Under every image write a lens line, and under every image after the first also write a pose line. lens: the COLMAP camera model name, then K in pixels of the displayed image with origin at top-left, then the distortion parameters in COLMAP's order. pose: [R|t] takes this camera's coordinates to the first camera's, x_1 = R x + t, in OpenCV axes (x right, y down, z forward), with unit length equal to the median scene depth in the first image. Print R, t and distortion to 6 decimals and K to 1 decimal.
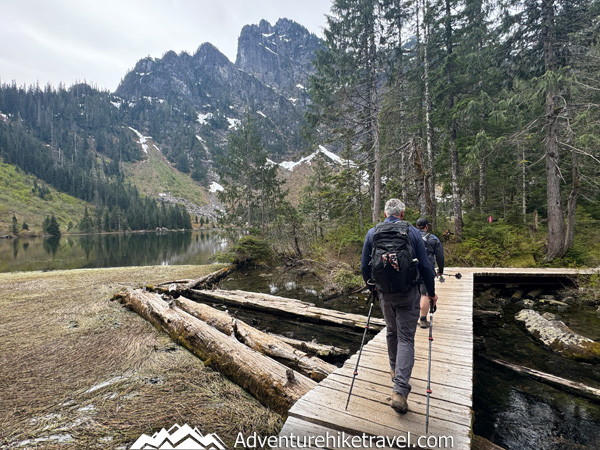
lens RADIAL K [[299.4, 0, 298.5], [0, 299.4, 223.2], [0, 0, 1]] dist [-0.001247, -0.000051]
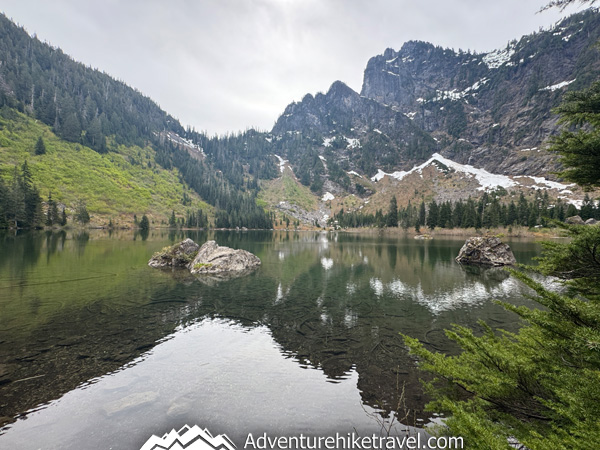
lens RADIAL K [[240.0, 0, 299.5], [0, 240.0, 225.9], [0, 0, 1]] dist [-0.007364, 0.000740]
pose [[0.869120, 0.038469, -0.493102, 0.083521], [-0.040410, 0.999161, 0.006725, -0.002244], [0.492947, 0.014081, 0.869945, 0.077226]]
